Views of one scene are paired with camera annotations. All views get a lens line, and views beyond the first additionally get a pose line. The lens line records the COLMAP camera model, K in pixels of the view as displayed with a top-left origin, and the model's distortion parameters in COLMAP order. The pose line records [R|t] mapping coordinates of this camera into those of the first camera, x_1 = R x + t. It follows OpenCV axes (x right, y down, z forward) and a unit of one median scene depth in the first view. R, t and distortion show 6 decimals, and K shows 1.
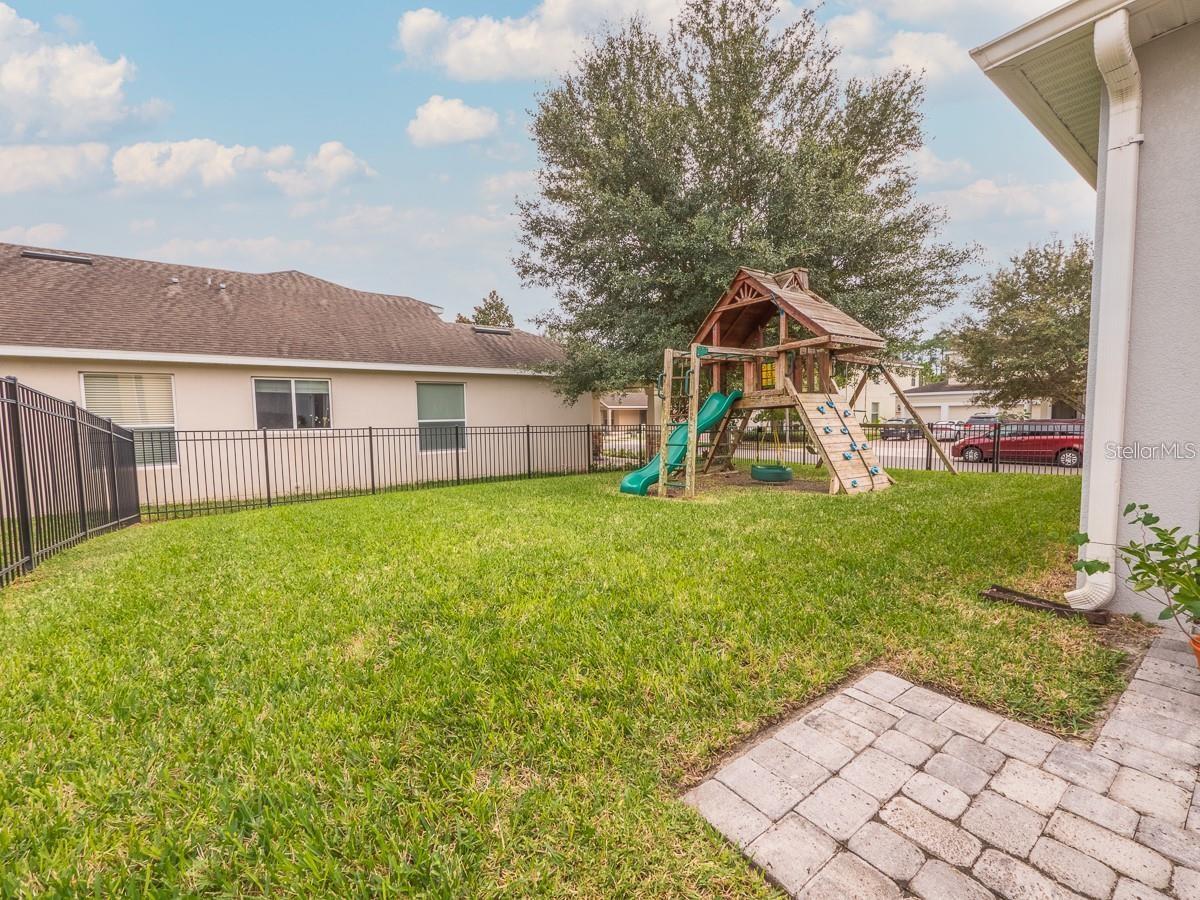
lens RADIAL K [[517.7, 0, 610.2], [0, 517.7, 450.8], [0, 0, 1]] dist [-0.003103, -0.000217]
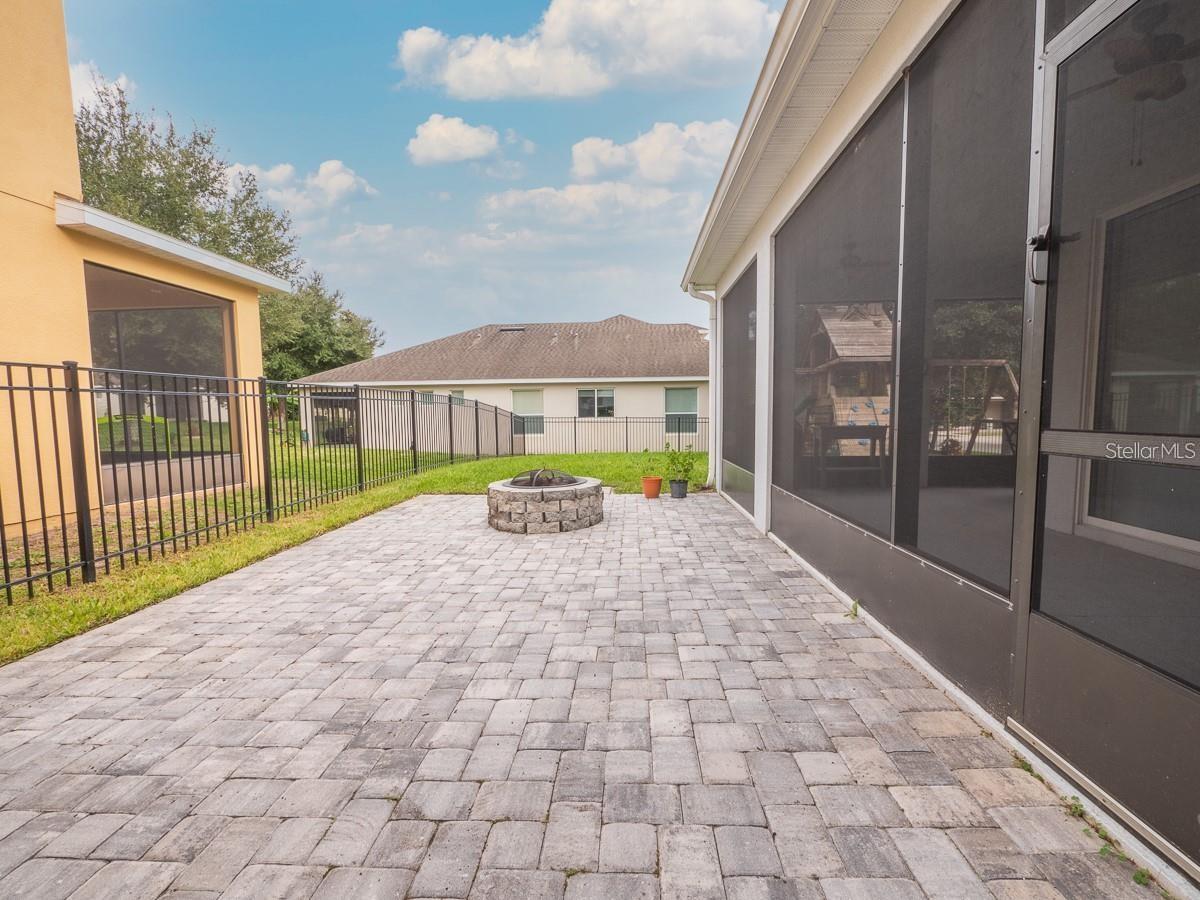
lens RADIAL K [[524.0, 0, 600.0], [0, 524.0, 450.0], [0, 0, 1]] dist [0.000771, -0.000017]
pose [[0.763794, 0.053883, -0.643207, 0.561396], [-0.042189, 0.998546, 0.033552, 0.009069], [0.644080, 0.001510, 0.764957, -0.362136]]
